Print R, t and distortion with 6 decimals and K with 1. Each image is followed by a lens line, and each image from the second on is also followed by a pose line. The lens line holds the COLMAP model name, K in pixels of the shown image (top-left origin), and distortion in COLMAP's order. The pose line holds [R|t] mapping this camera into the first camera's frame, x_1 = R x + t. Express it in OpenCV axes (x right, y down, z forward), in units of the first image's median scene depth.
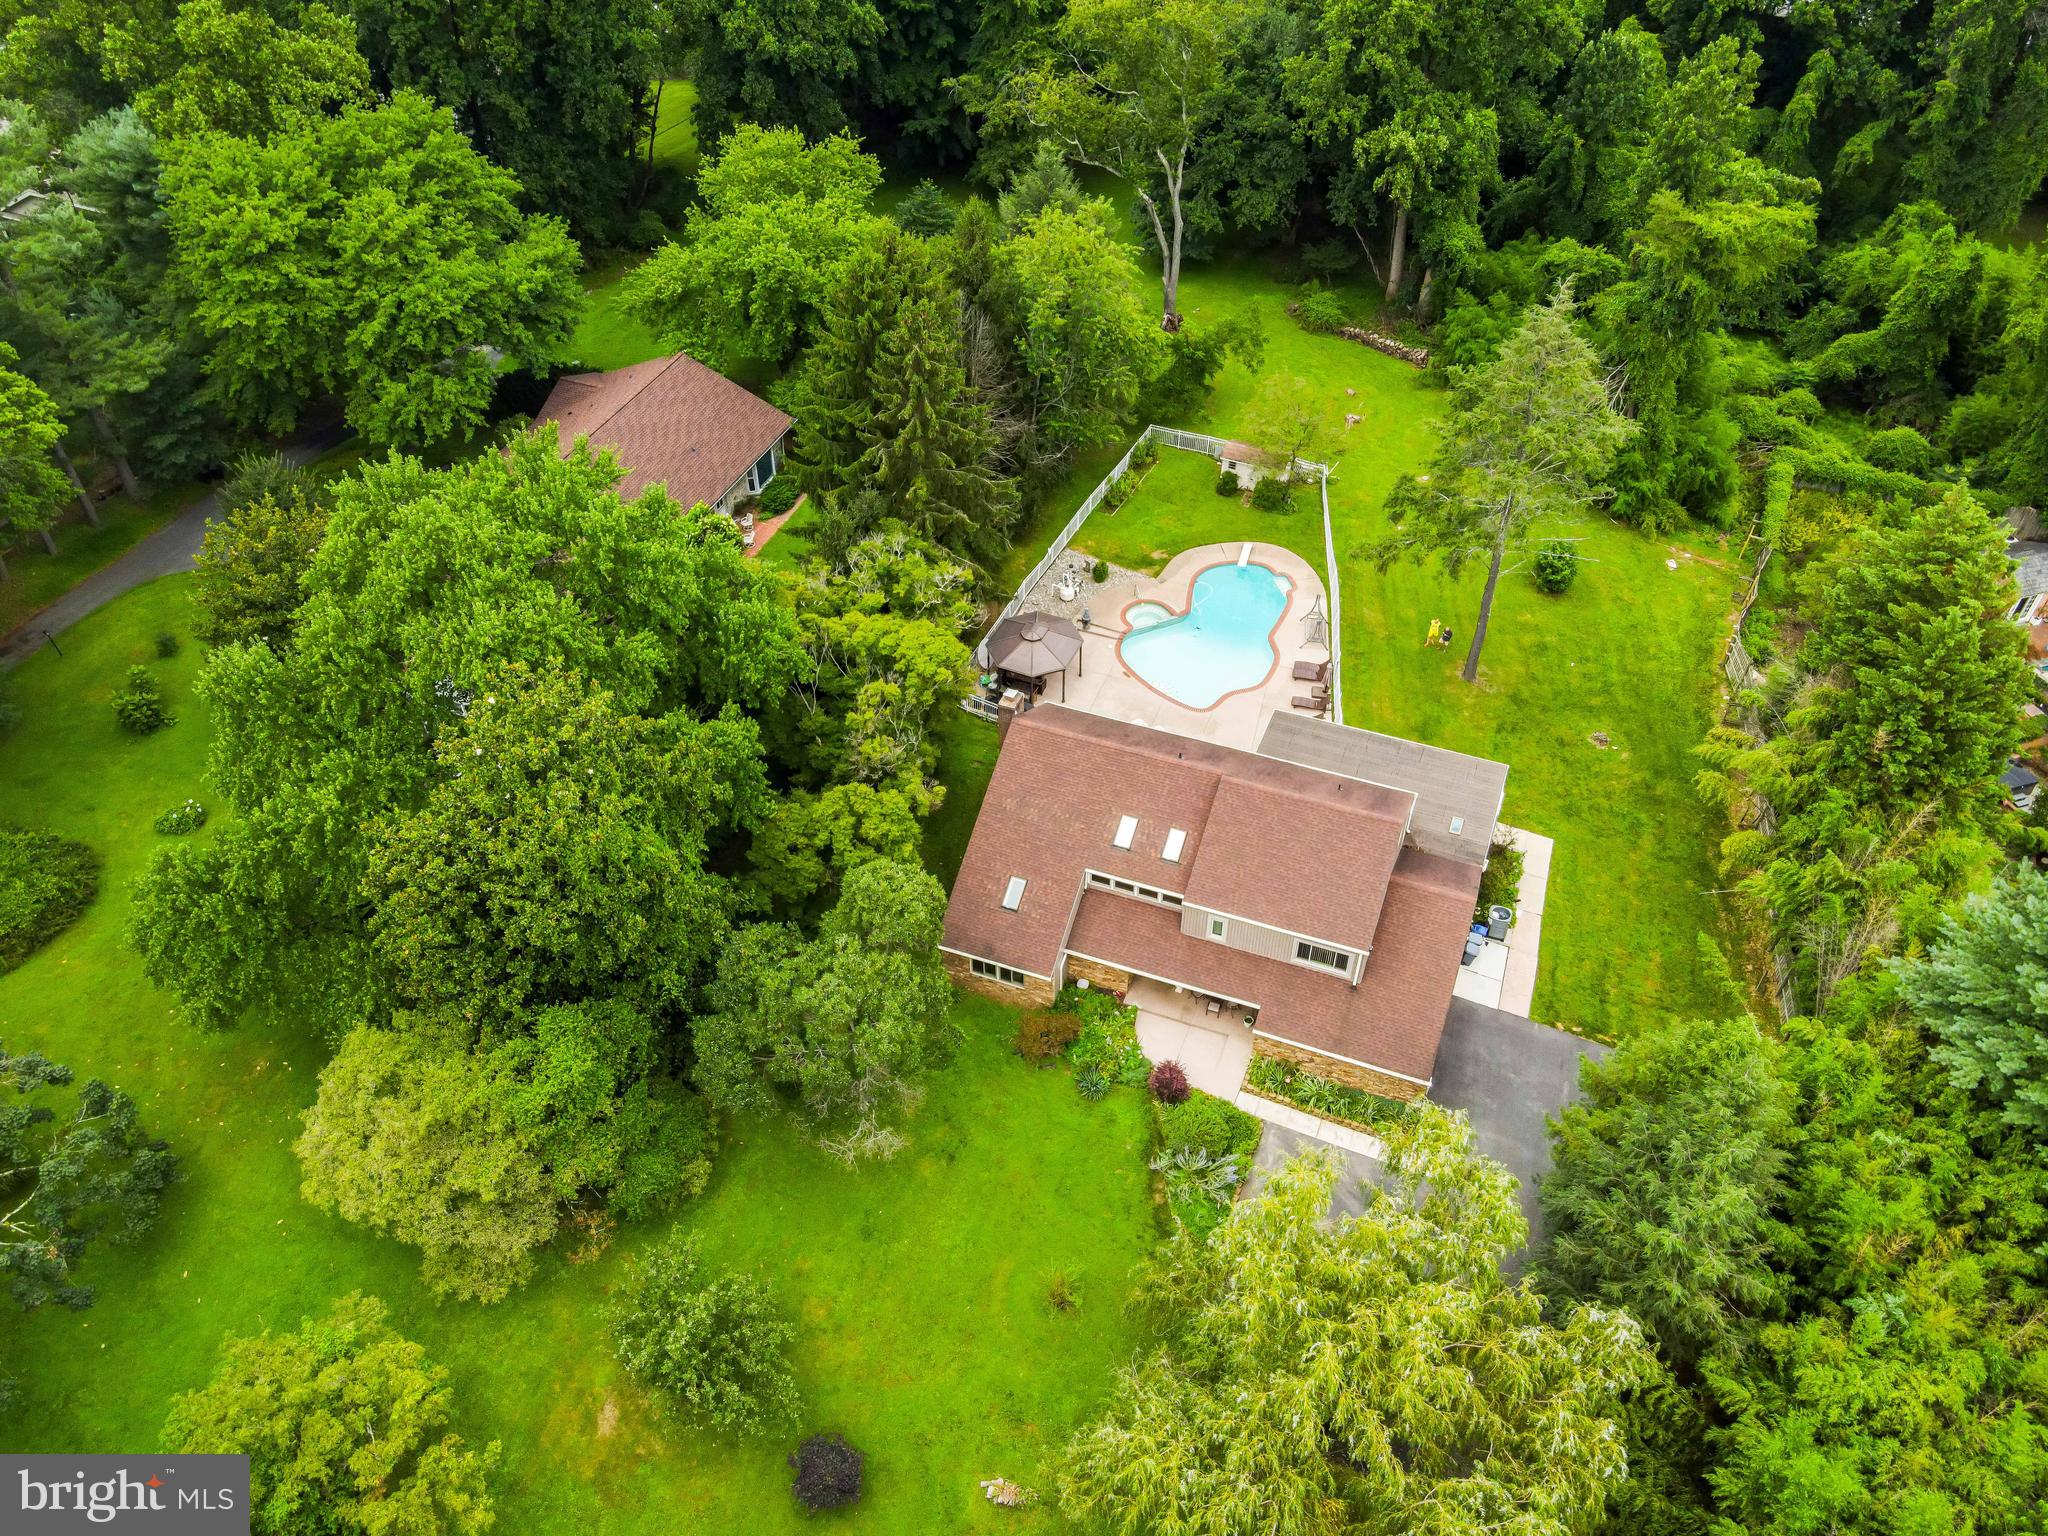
lens RADIAL K [[1511.1, 0, 1022.7], [0, 1511.1, 759.6], [0, 0, 1]] dist [-0.000914, 0.019496]
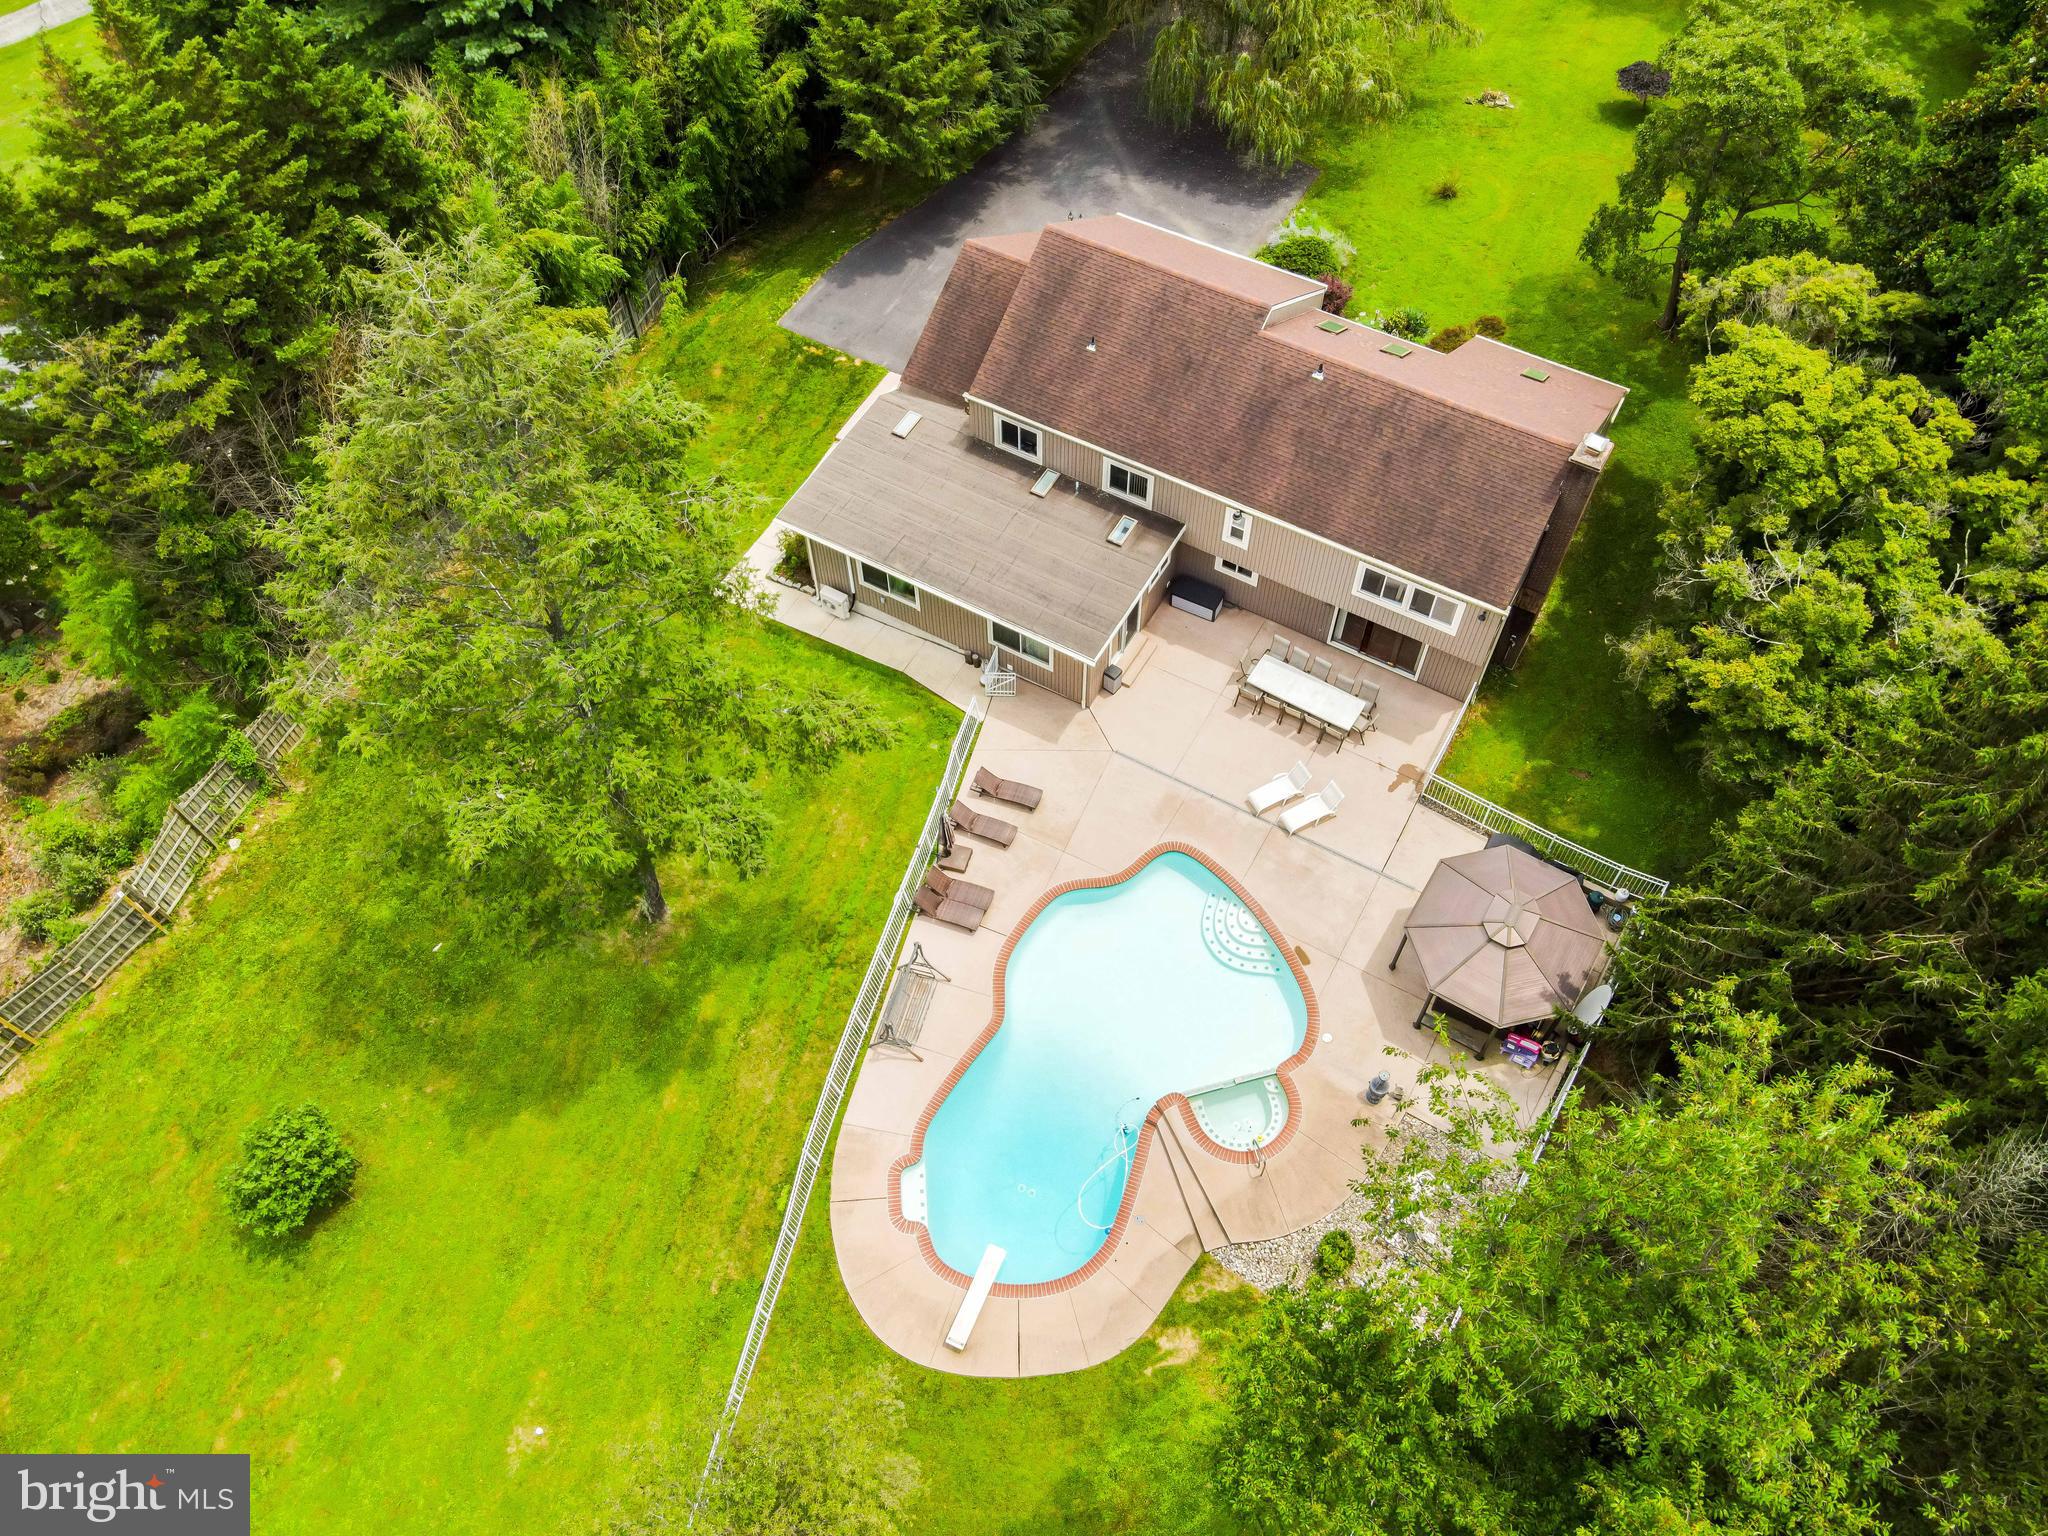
lens RADIAL K [[1511.1, 0, 1023.8], [0, 1511.1, 765.8], [0, 0, 1]] dist [-0.000914, 0.019496]
pose [[-0.988692, -0.107598, 0.104455, 0.111062], [0.121391, -0.165270, 0.978749, -0.538147], [-0.088048, 0.980361, 0.176462, 0.816082]]
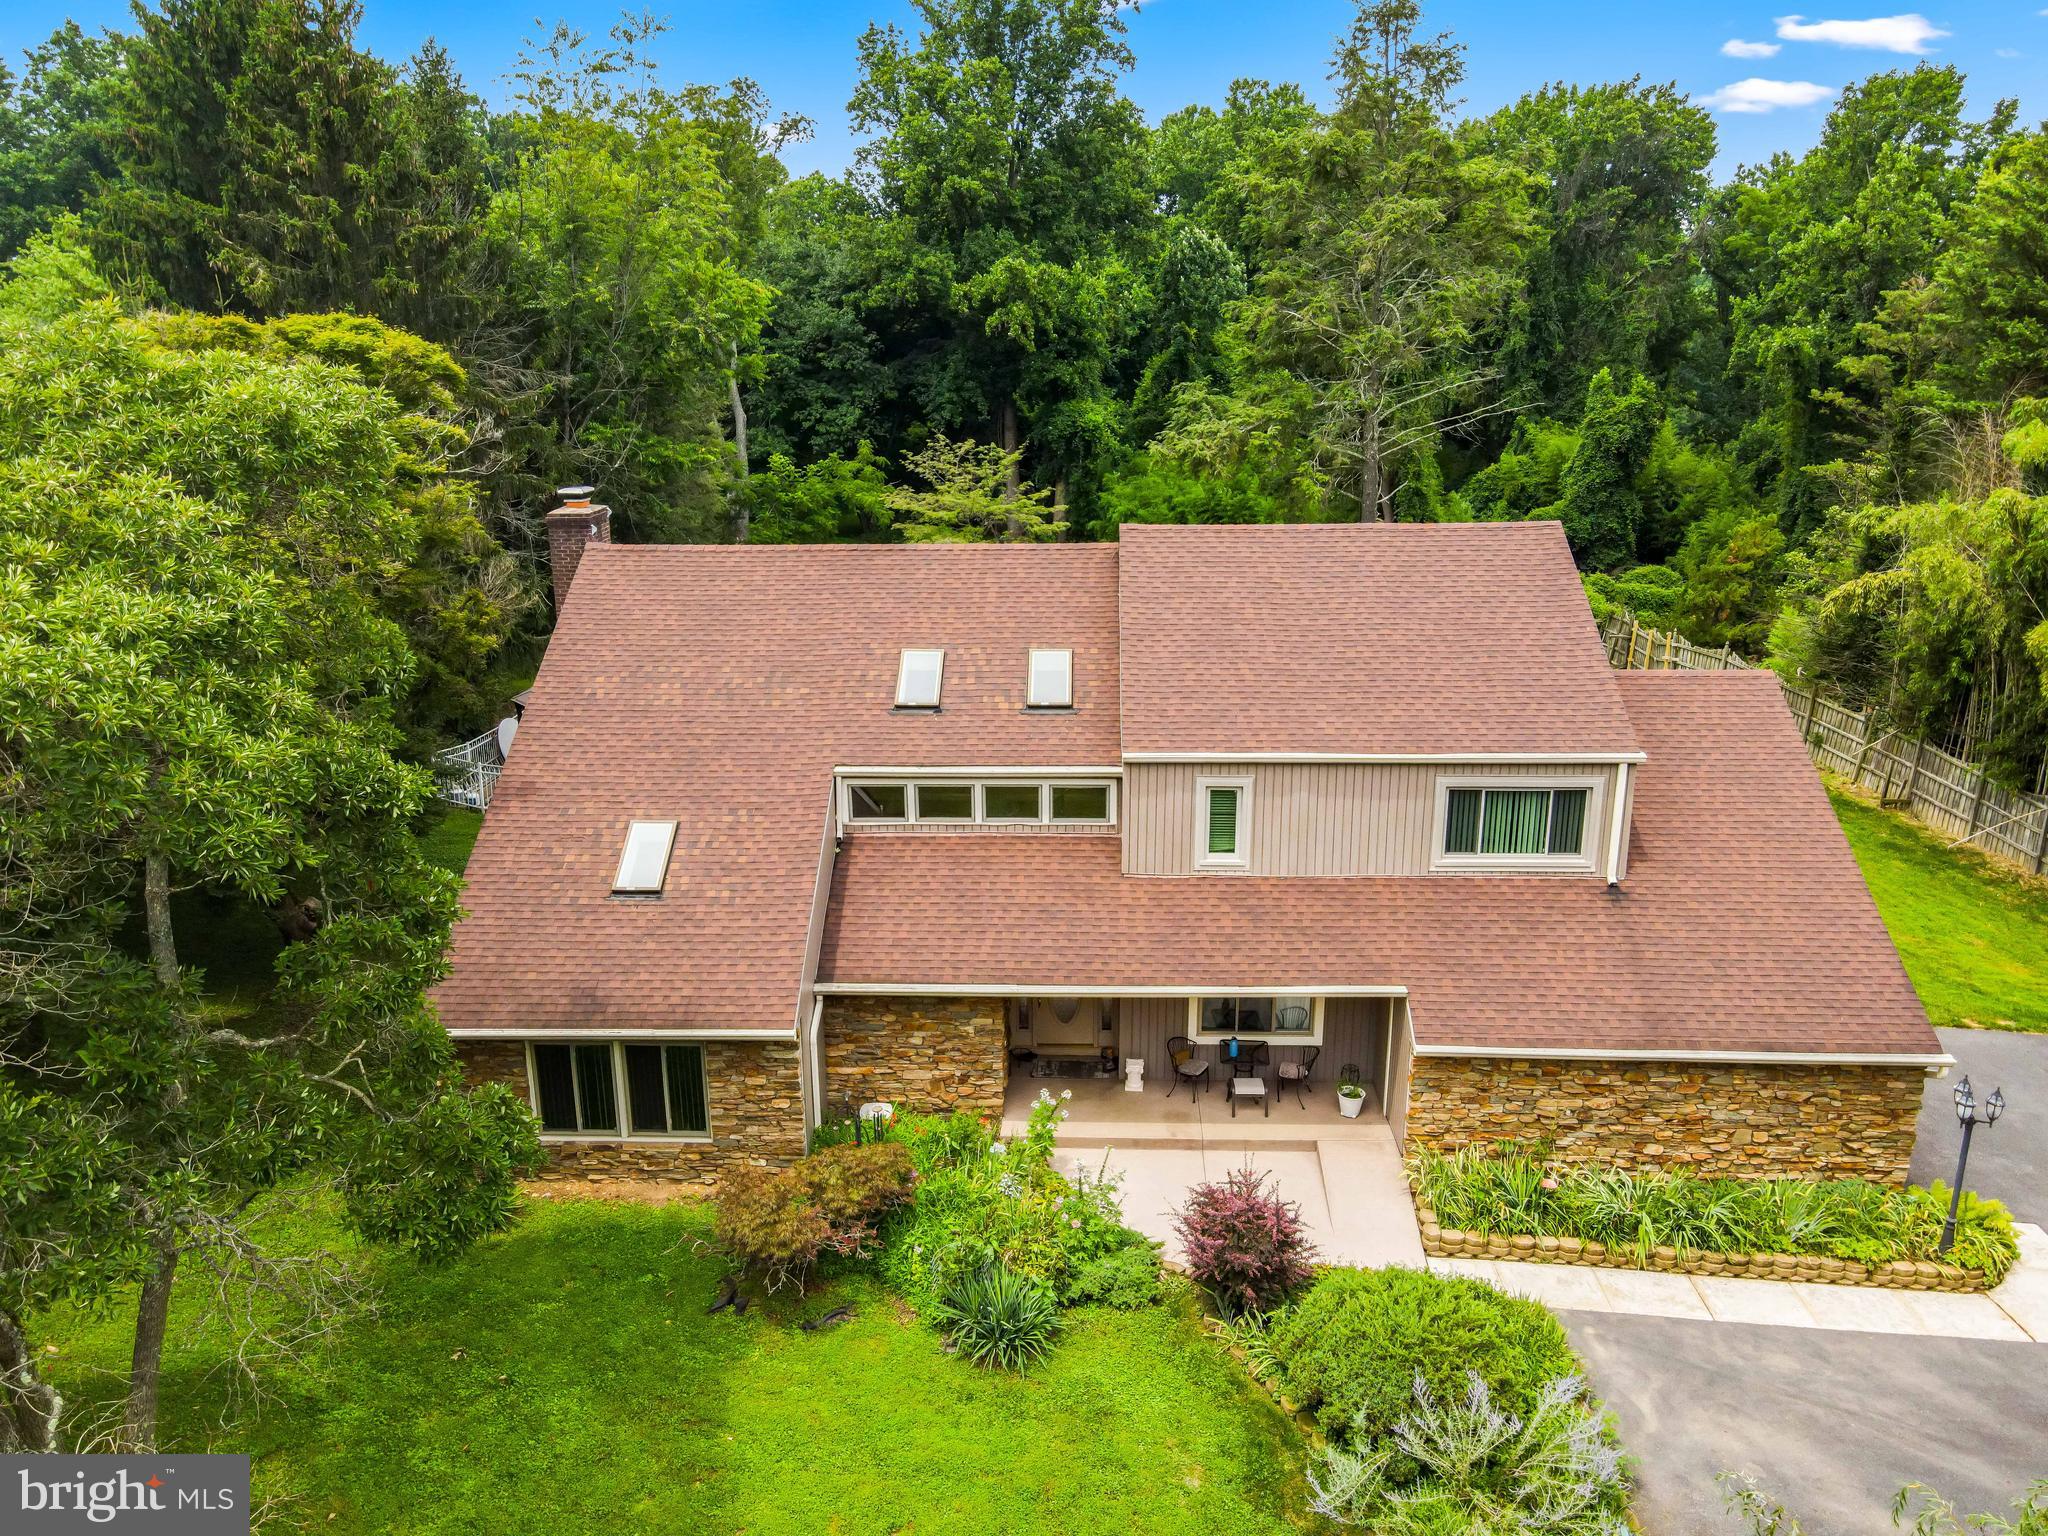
lens RADIAL K [[1511.1, 0, 1016.7], [0, 1511.1, 758.5], [0, 0, 1]] dist [-0.000914, 0.019496]
pose [[0.944427, -0.086439, 0.317152, -0.024999], [0.221671, 0.879900, -0.420284, 0.176911], [-0.242733, 0.467231, 0.850162, 0.507175]]
